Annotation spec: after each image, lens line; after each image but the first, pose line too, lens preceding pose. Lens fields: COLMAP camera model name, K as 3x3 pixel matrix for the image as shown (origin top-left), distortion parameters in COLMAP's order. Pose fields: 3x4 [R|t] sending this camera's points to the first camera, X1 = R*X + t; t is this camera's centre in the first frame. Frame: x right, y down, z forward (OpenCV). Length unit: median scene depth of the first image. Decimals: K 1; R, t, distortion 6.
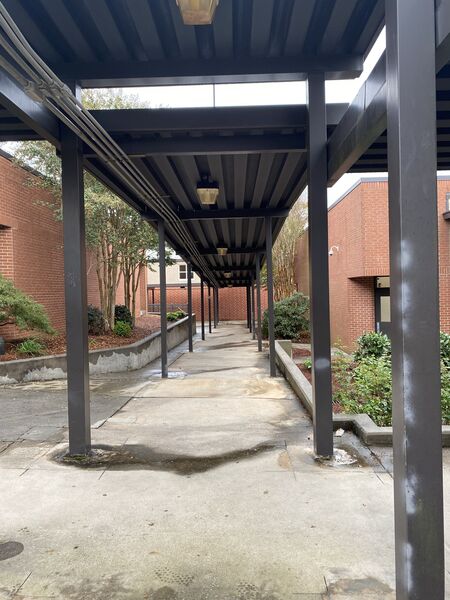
lens RADIAL K [[458.5, 0, 225.0], [0, 458.5, 300.0], [0, 0, 1]] dist [-0.001475, -0.005340]
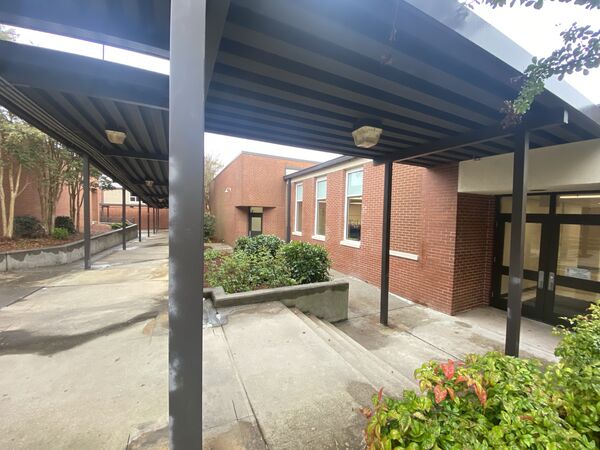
lens RADIAL K [[246.0, 0, 300.0], [0, 246.0, 225.0], [0, 0, 1]] dist [0.029467, -0.029231]
pose [[0.878683, 0.024441, 0.476780, 0.093798], [-0.035653, 0.999259, 0.014482, 0.005349], [-0.476073, -0.029724, 0.878903, 0.072296]]
